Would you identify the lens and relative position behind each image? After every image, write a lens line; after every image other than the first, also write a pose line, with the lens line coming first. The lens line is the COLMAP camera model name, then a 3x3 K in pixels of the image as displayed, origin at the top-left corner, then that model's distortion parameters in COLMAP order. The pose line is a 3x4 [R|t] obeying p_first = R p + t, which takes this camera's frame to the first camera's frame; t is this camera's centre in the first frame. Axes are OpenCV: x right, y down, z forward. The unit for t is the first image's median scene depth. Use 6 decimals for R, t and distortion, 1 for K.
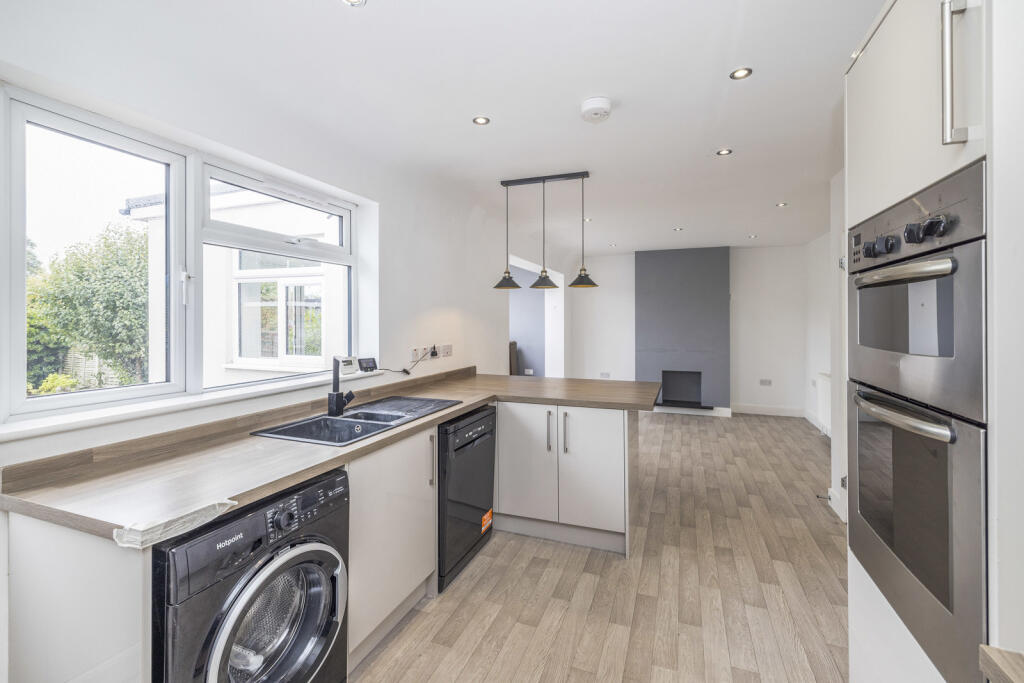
lens RADIAL K [[439.3, 0, 514.0], [0, 439.3, 317.4], [0, 0, 1]] dist [0.000397, 0.000107]
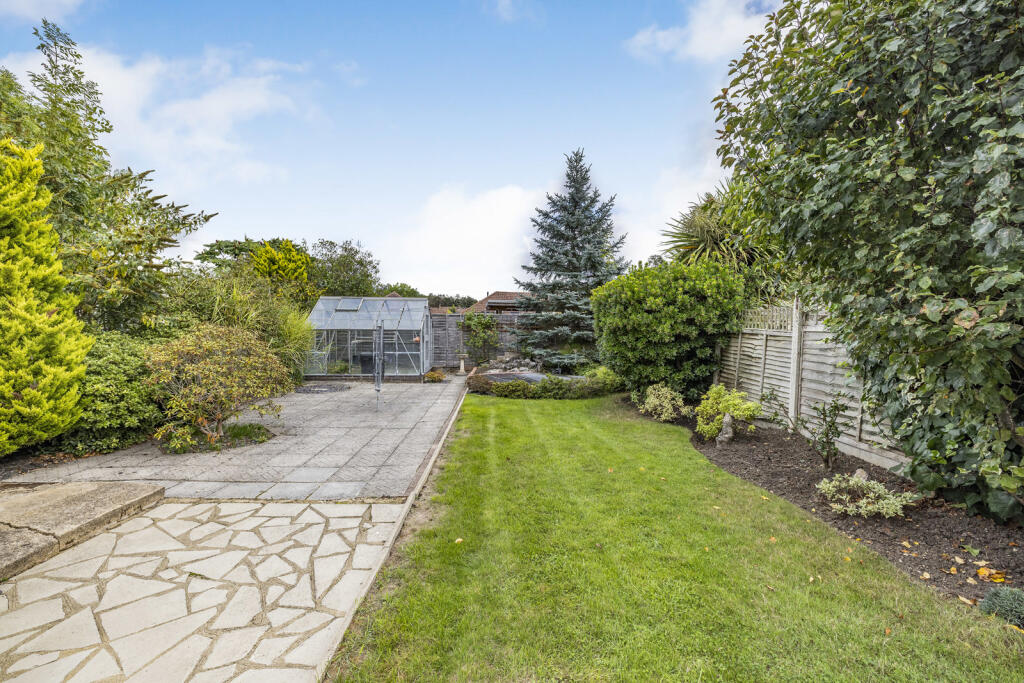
lens RADIAL K [[451.5, 0, 512.0], [0, 451.5, 341.5], [0, 0, 1]] dist [-0.000329, 0.000002]
pose [[0.400077, 0.049656, -0.915135, -0.838636], [-0.010936, 0.998719, 0.049410, 0.071776], [0.916416, -0.009760, 0.400107, 0.725890]]
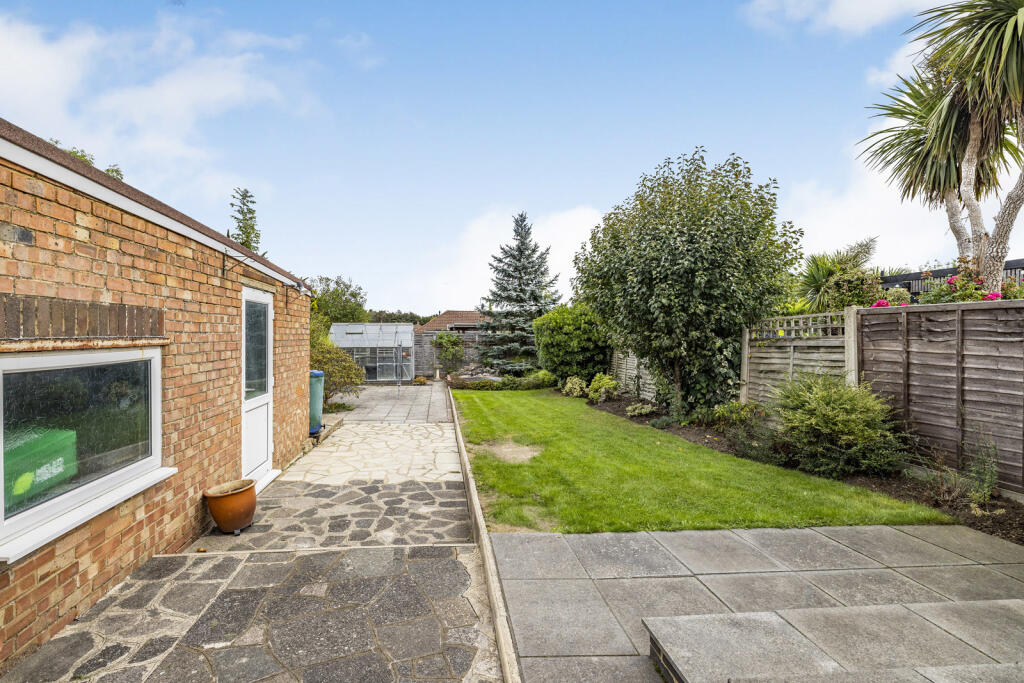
lens RADIAL K [[451.5, 0, 512.0], [0, 451.5, 341.5], [0, 0, 1]] dist [-0.000329, 0.000002]
pose [[0.506081, 0.010688, -0.862420, -0.405634], [0.002260, 0.999903, 0.013719, 0.060632], [0.862483, -0.008892, 0.506008, 0.451241]]
